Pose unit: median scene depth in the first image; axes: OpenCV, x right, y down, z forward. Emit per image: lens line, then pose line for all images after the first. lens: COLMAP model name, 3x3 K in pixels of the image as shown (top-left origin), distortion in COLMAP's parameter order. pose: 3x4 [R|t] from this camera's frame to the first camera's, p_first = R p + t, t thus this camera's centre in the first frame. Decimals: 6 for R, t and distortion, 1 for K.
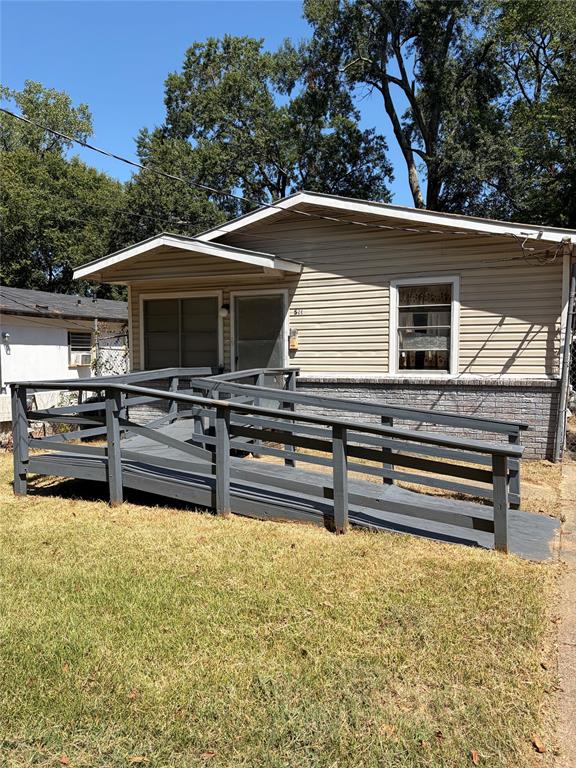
lens RADIAL K [[582.9, 0, 288.0], [0, 582.9, 384.0], [0, 0, 1]] dist [0.033074, -0.048724]
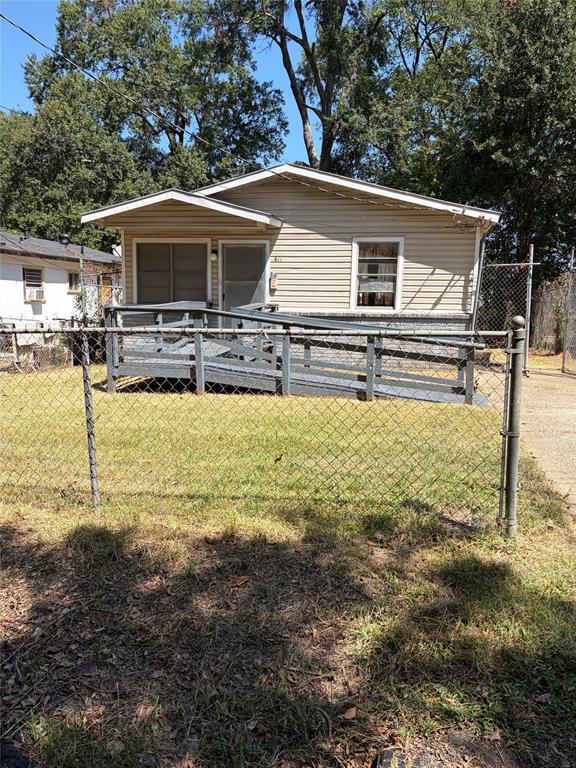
lens RADIAL K [[582.9, 0, 288.0], [0, 582.9, 384.0], [0, 0, 1]] dist [0.033074, -0.048724]
pose [[0.973065, -0.010380, 0.230298, -0.240150], [-0.010496, 0.995955, 0.089240, 0.031205], [-0.230293, -0.089253, 0.969020, -0.241118]]
